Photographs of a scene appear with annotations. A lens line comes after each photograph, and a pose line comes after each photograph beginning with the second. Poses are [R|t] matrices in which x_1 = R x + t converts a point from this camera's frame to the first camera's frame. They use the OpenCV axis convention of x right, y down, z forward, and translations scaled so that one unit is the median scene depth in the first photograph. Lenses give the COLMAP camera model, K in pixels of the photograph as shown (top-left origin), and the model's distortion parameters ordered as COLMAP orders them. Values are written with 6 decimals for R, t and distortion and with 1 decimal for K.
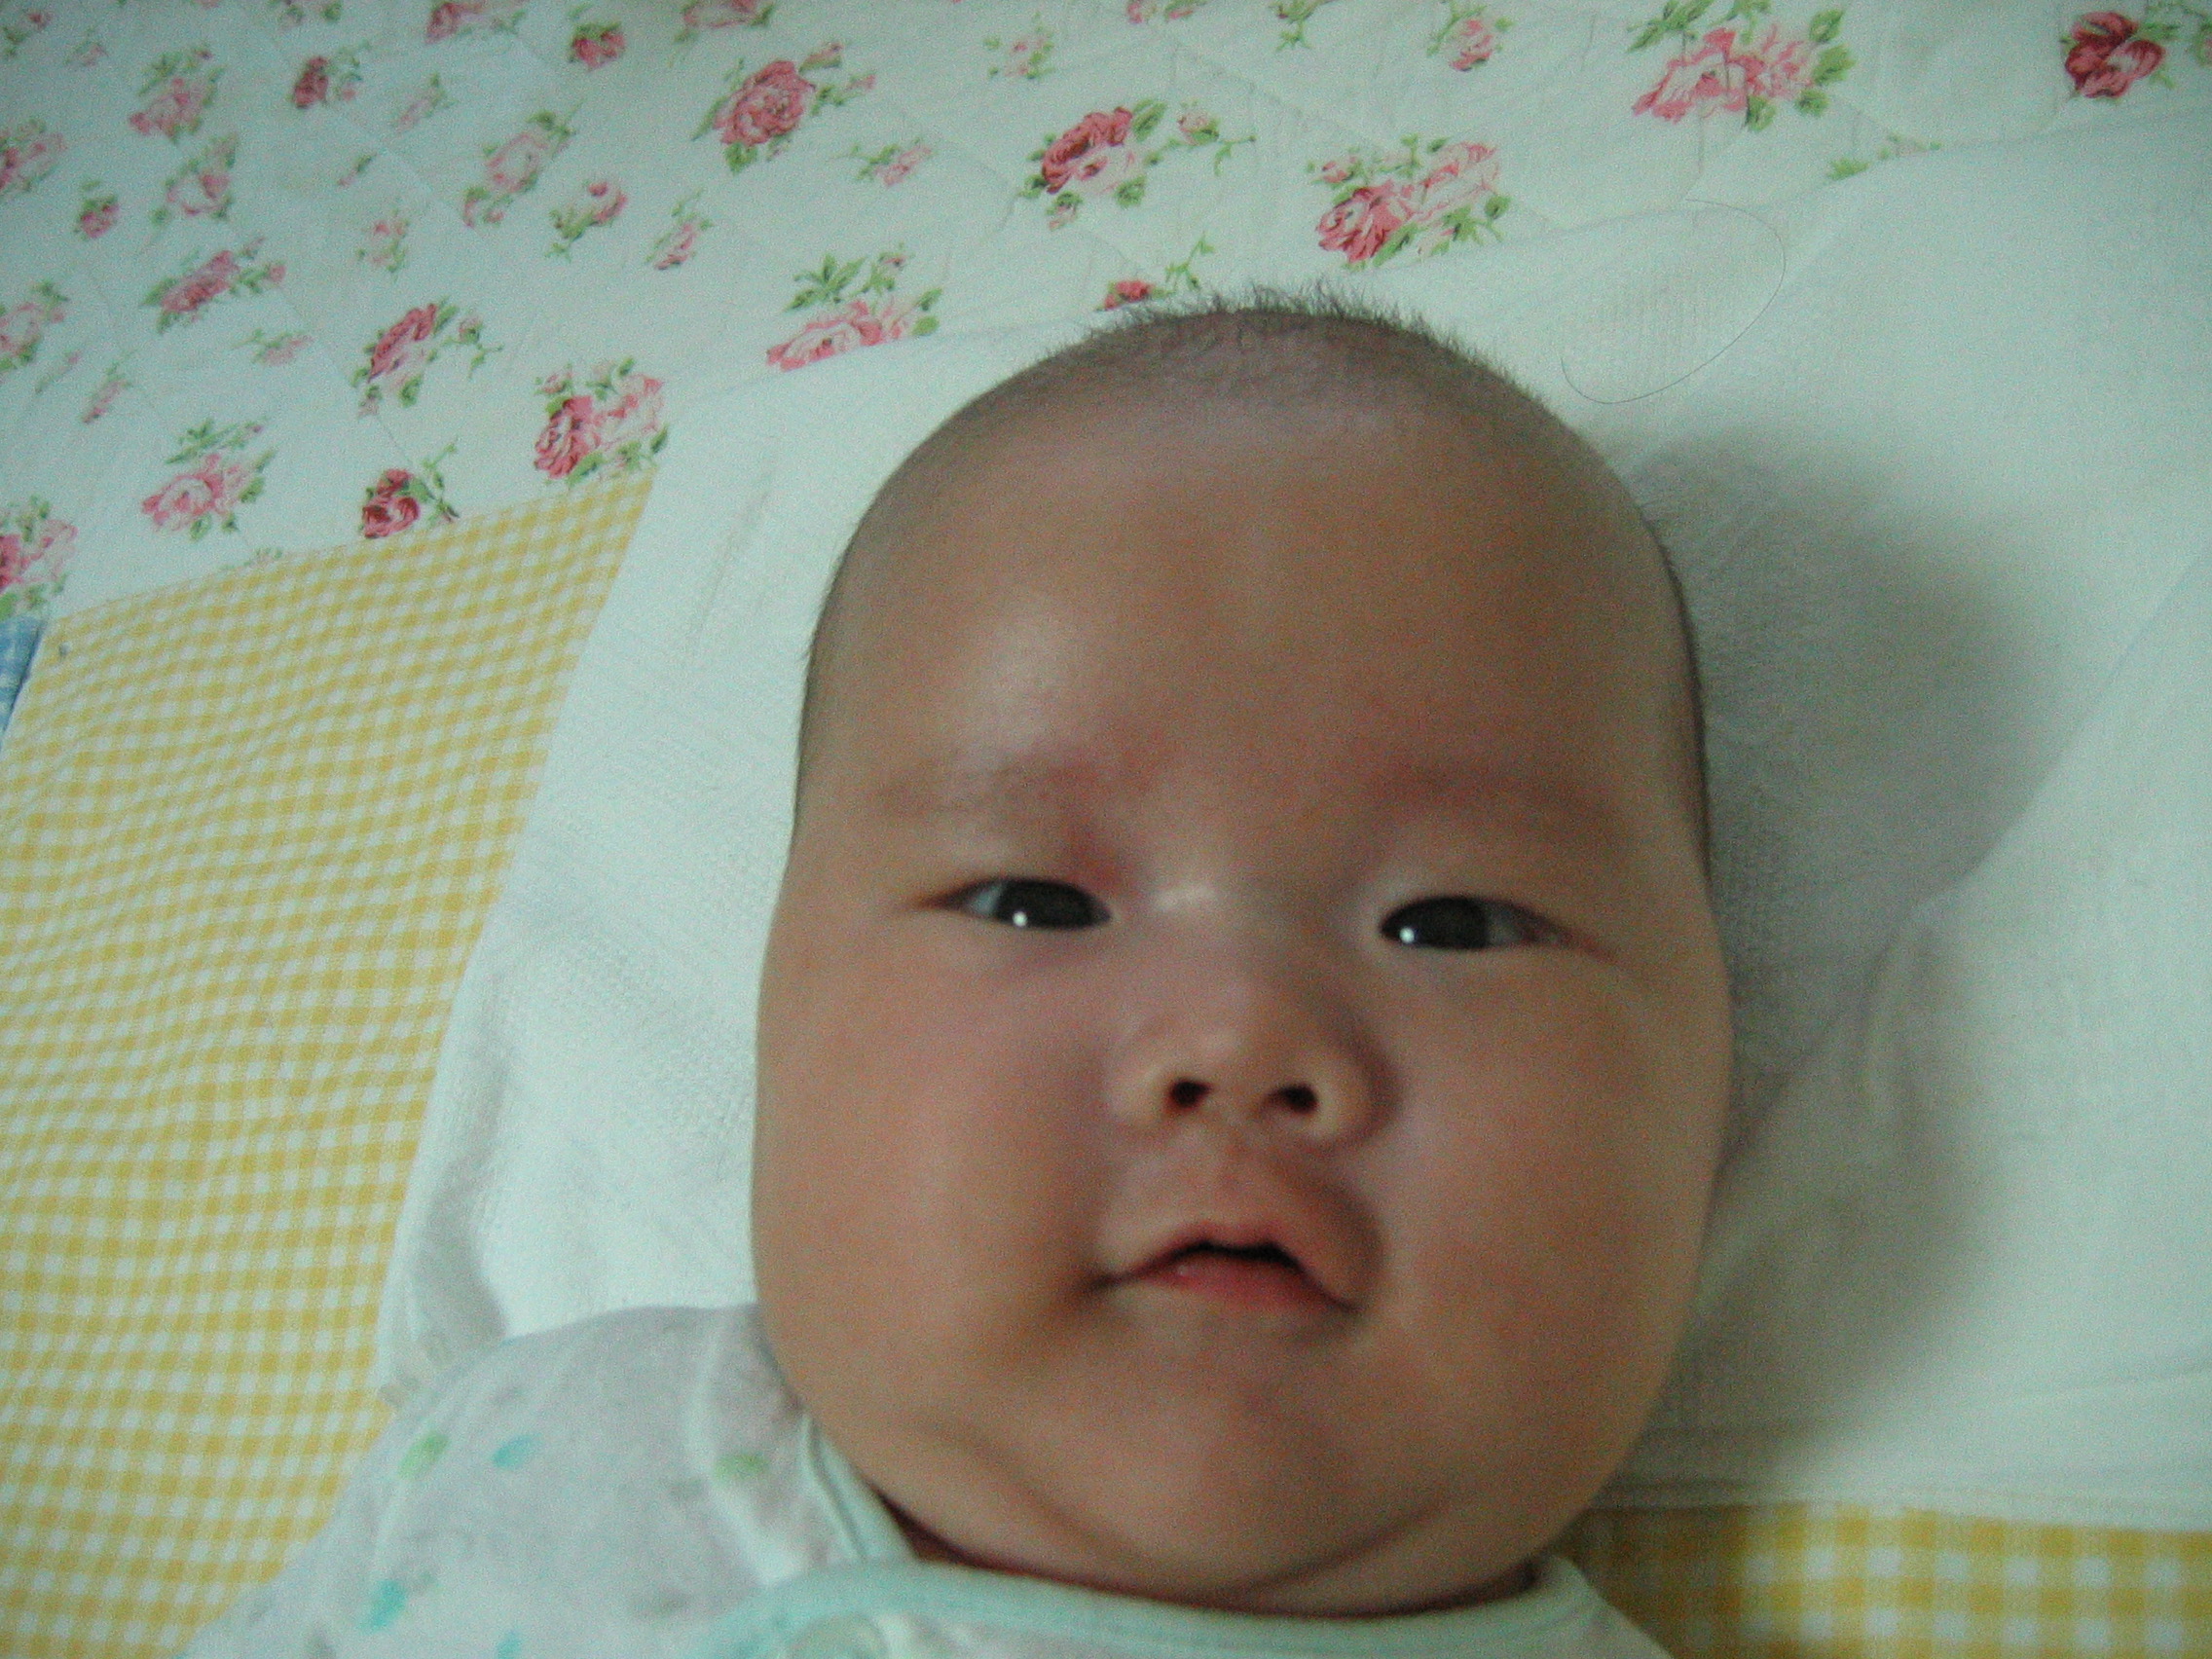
lens RADIAL K [[2415.9, 0, 1100.9], [0, 2415.9, 819.0], [0, 0, 1]] dist [-0.162226, 0.139714]
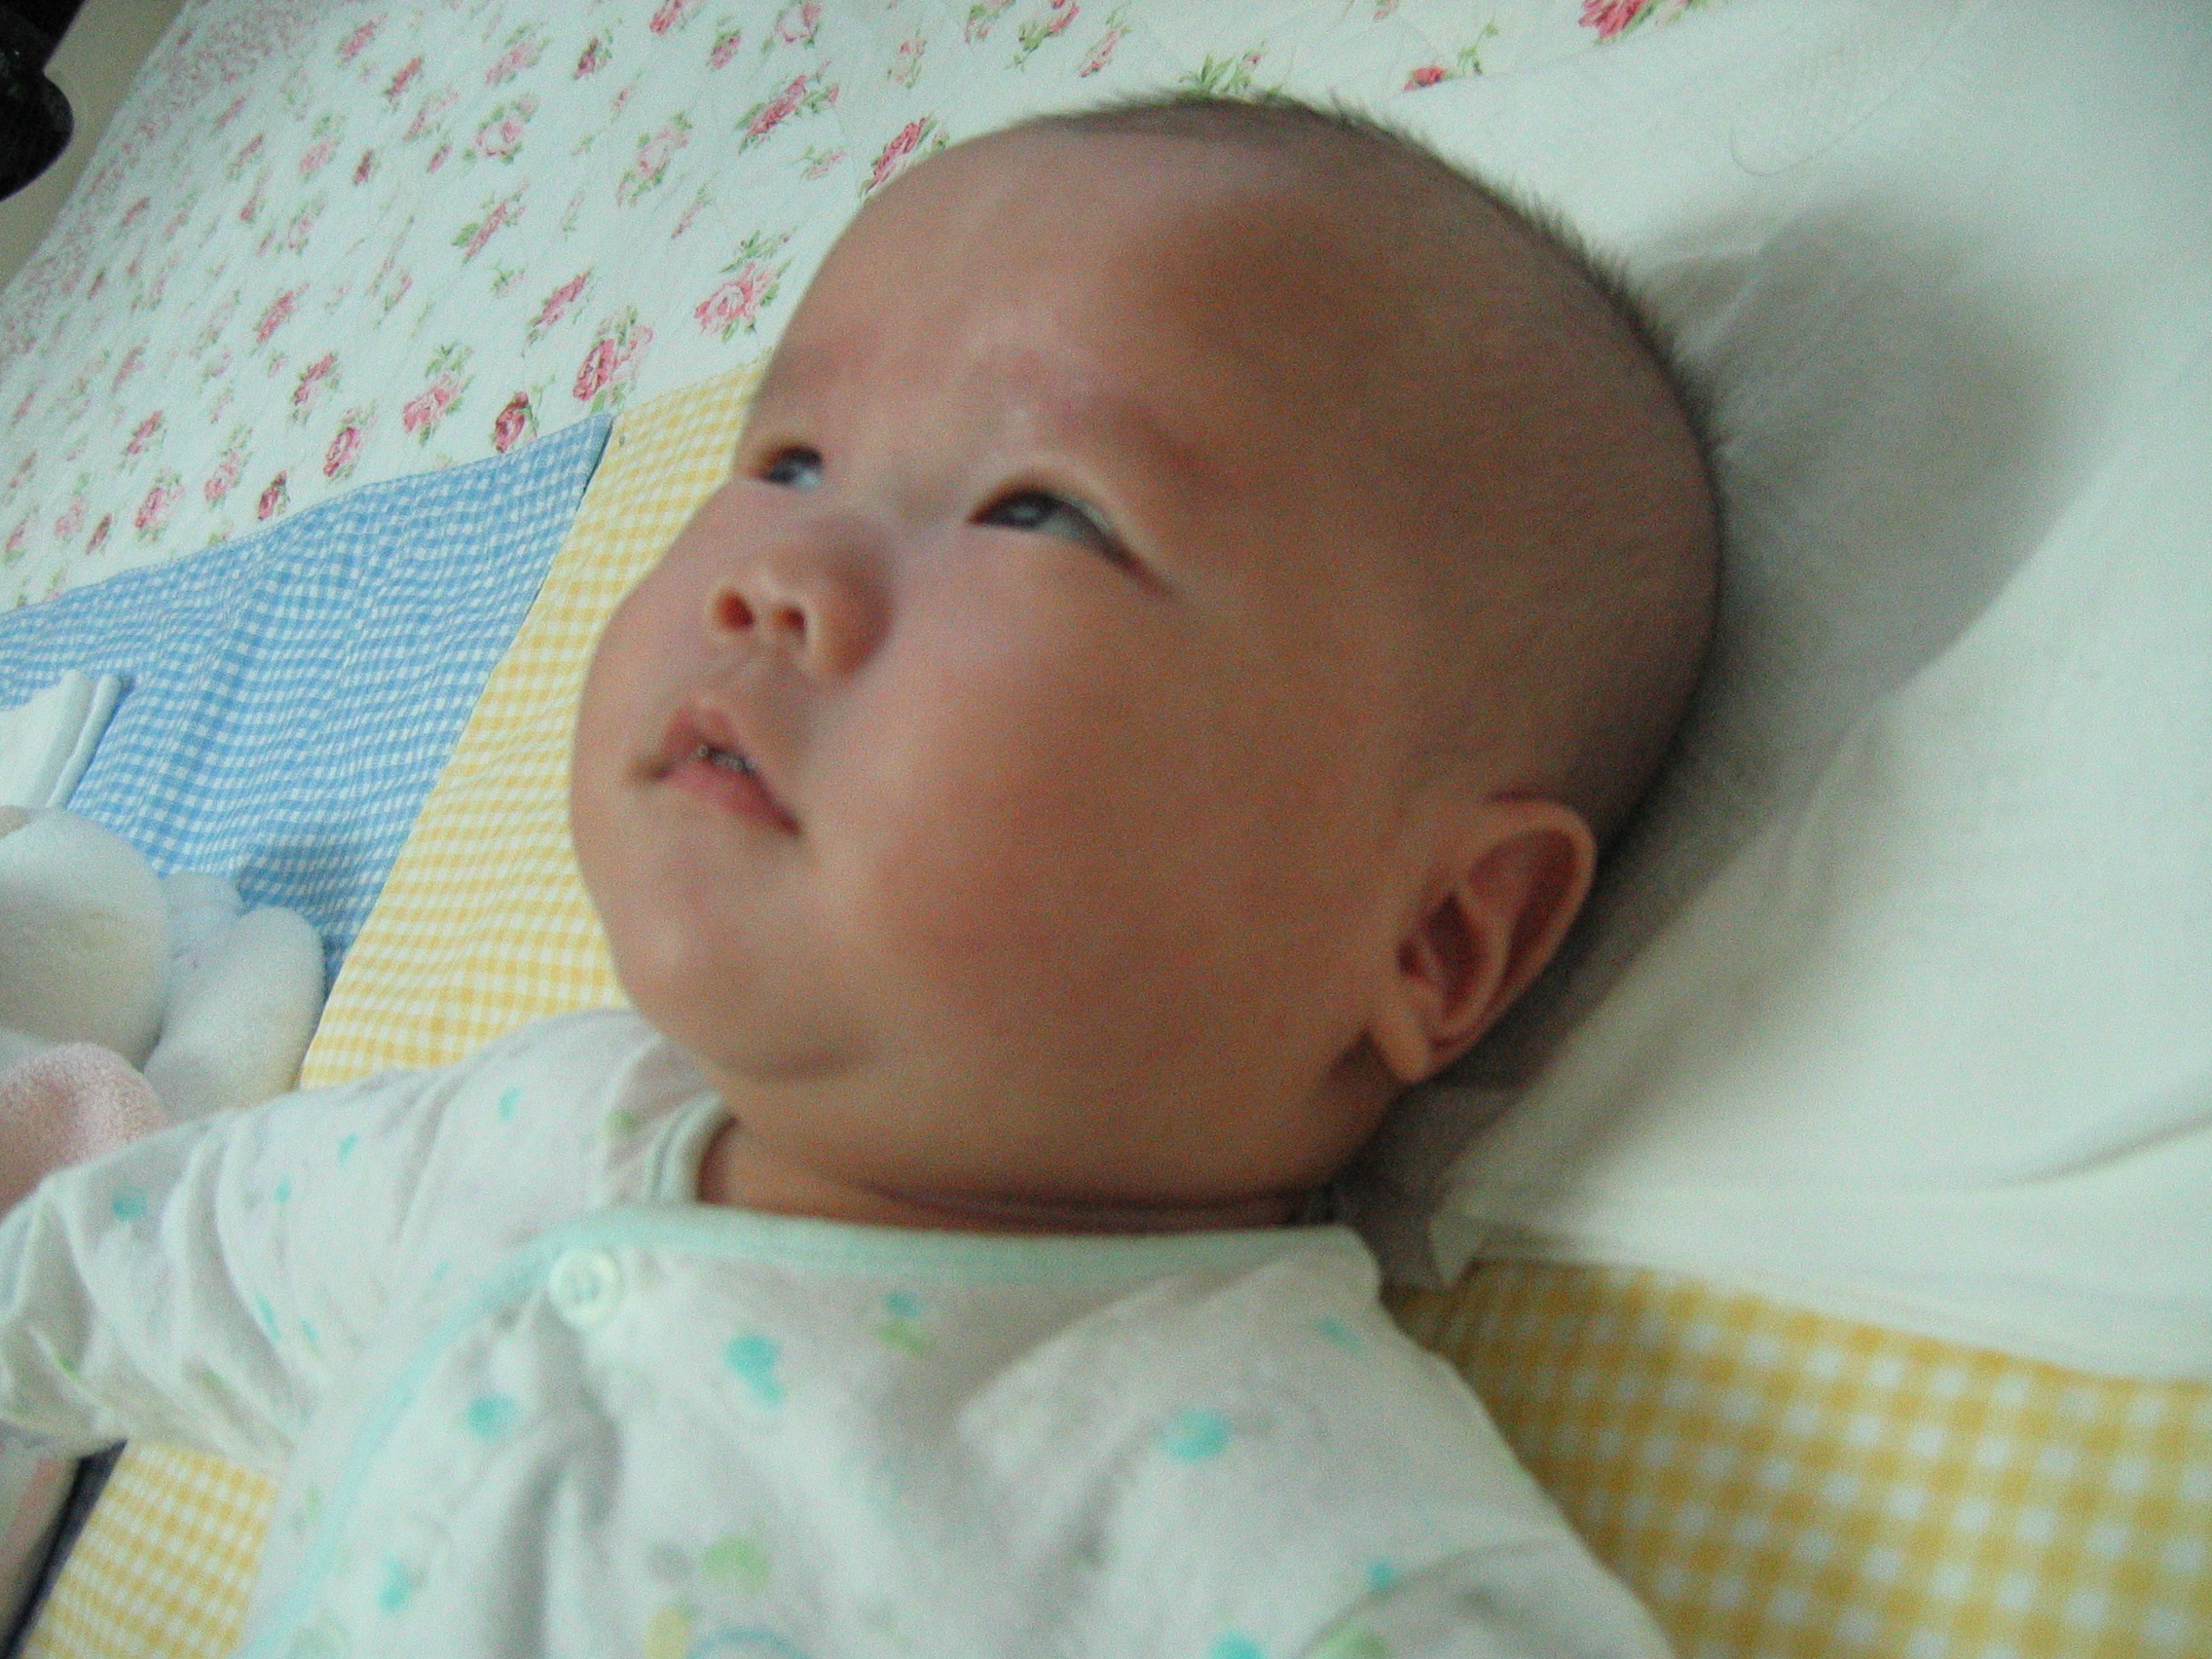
lens RADIAL K [[2415.9, 0, 1100.9], [0, 2415.9, 819.0], [0, 0, 1]] dist [-0.162226, 0.139714]
pose [[0.923552, 0.043958, -0.380945, 0.254056], [-0.007215, 0.995224, 0.097350, -0.002547], [0.383405, -0.087159, 0.919458, -0.011985]]
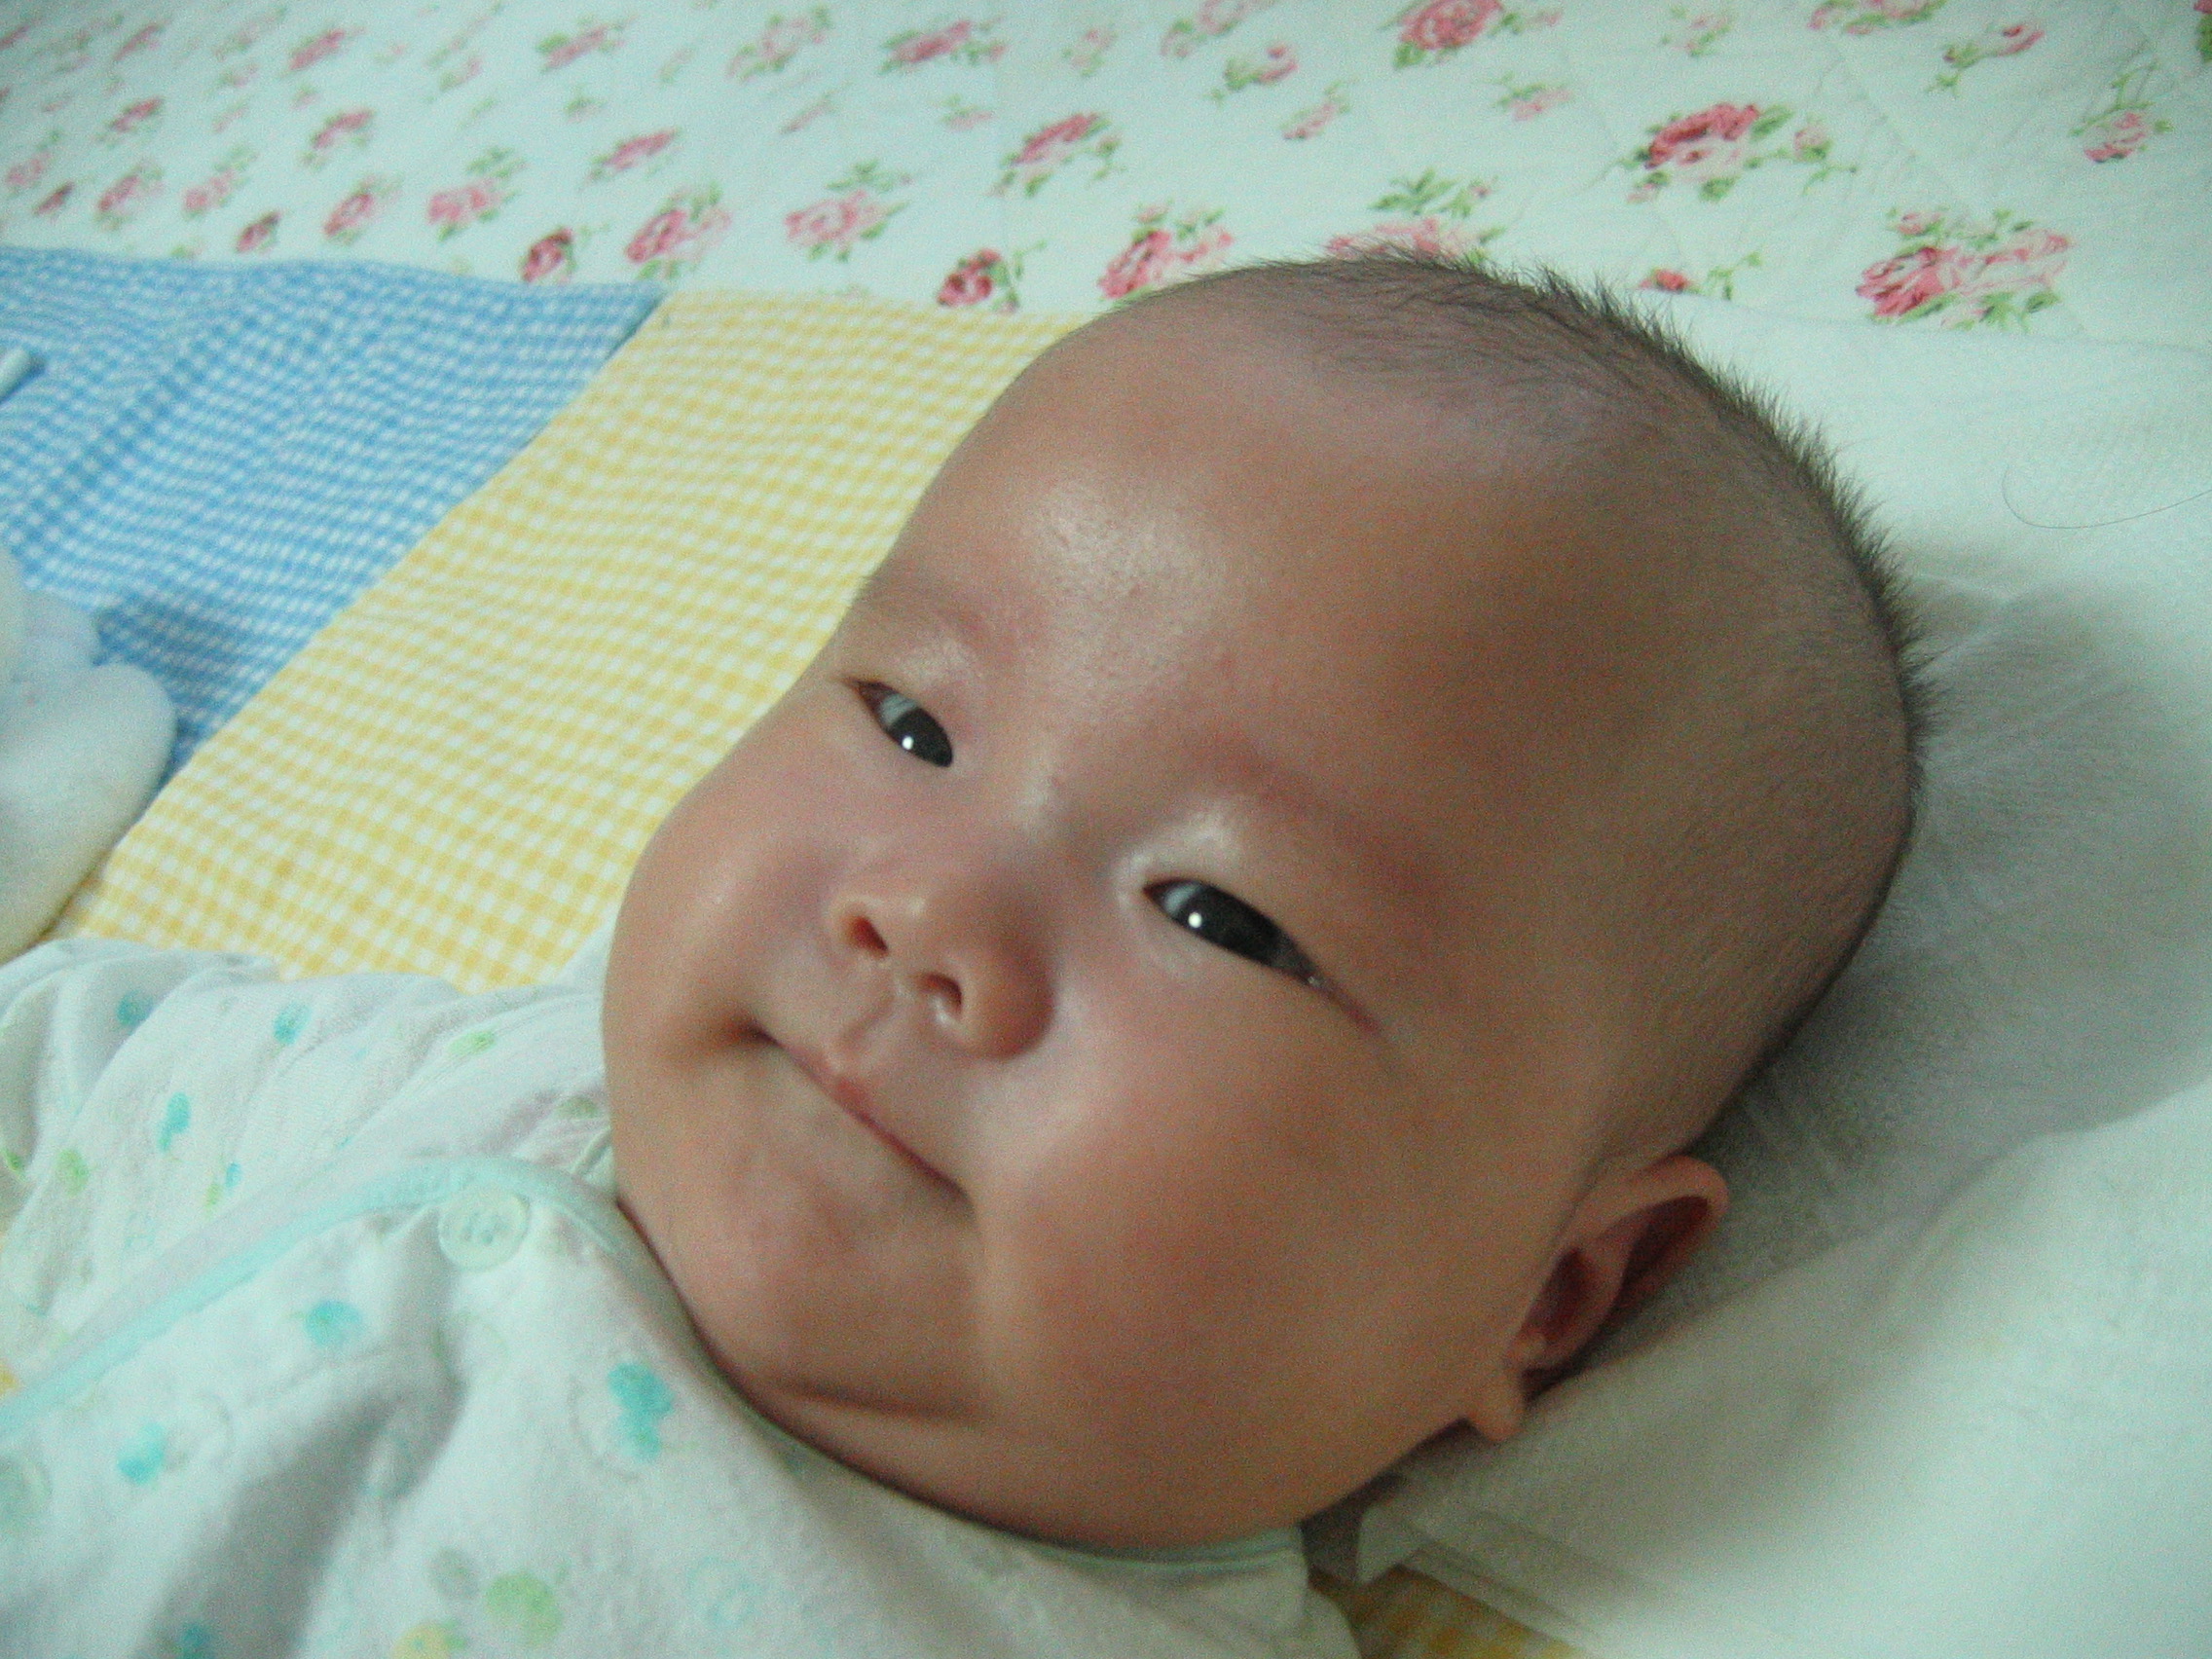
lens RADIAL K [[2406.9, 0, 1110.0], [0, 2406.9, 823.8], [0, 0, 1]] dist [-0.151787, 0.117993]
pose [[0.888047, 0.355568, -0.291451, 0.149975], [-0.349994, 0.933908, 0.072934, -0.007344], [0.298121, 0.037237, 0.953801, 0.031178]]
